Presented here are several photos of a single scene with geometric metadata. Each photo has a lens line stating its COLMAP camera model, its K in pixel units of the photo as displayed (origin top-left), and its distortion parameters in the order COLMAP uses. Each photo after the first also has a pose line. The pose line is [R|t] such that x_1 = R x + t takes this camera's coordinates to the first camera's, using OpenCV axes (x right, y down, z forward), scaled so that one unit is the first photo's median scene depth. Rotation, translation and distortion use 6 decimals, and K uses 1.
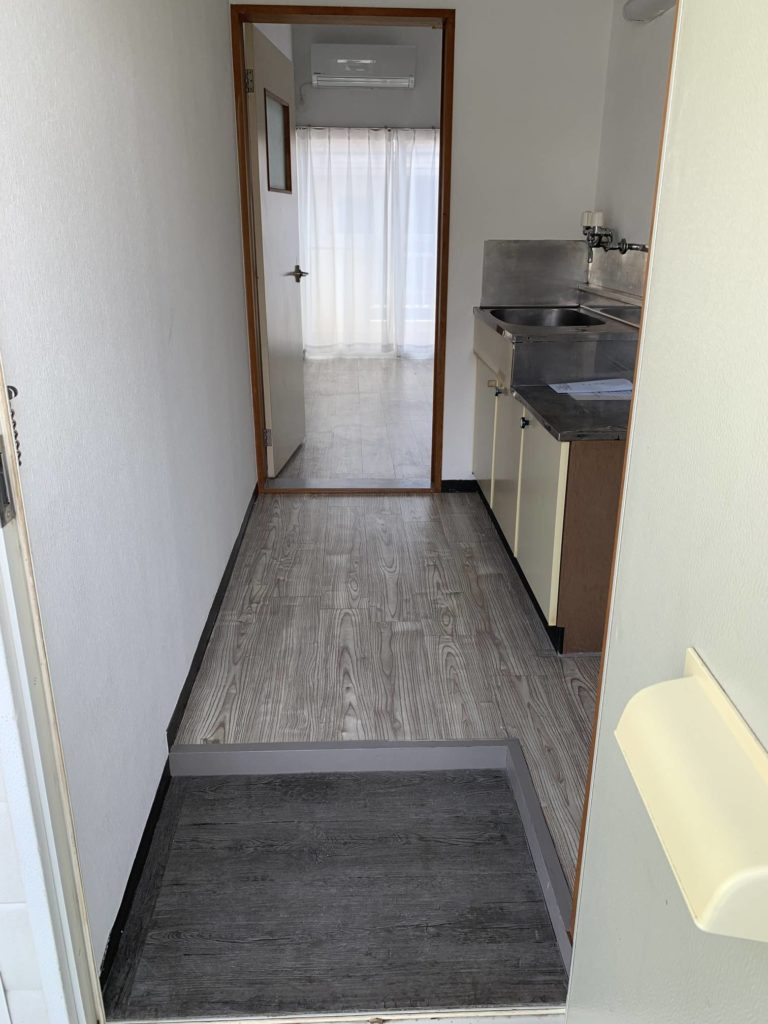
lens RADIAL K [[792.2, 0, 385.8], [0, 792.2, 511.9], [0, 0, 1]] dist [0.001285, -0.001621]
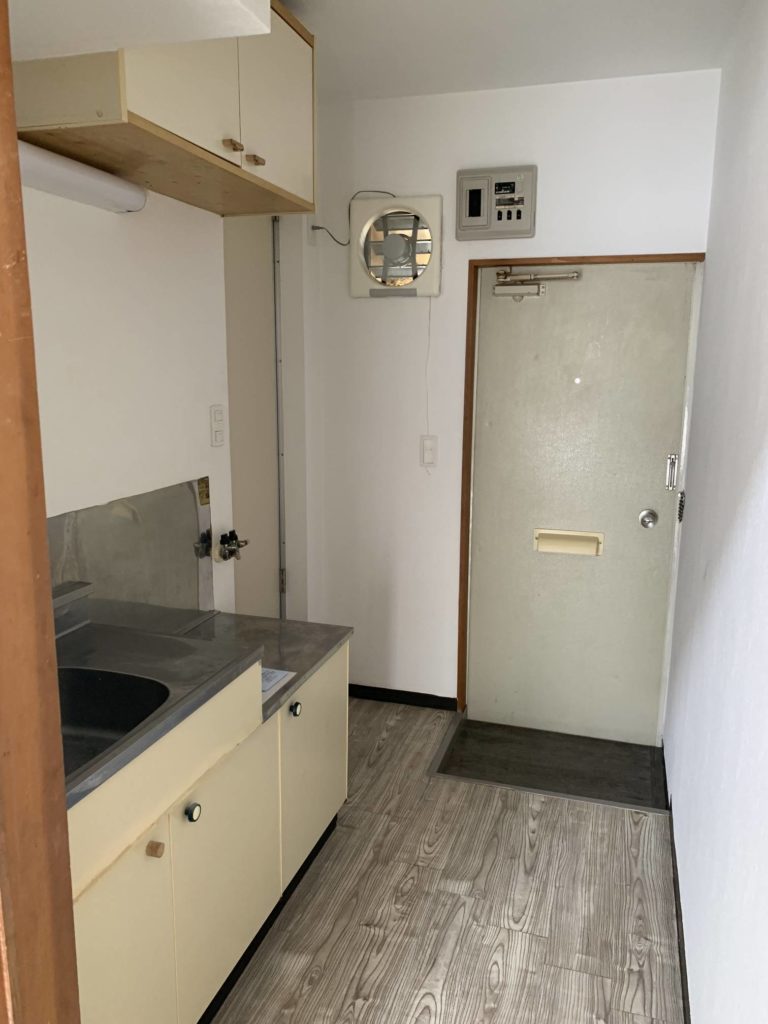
lens RADIAL K [[792.2, 0, 384.5], [0, 792.2, 512.1], [0, 0, 1]] dist [0.001285, -0.001621]
pose [[-0.942285, -0.081117, 0.324837, -0.162448], [0.093240, 0.868250, 0.487287, -0.698613], [-0.321567, 0.489451, -0.810575, 1.587325]]
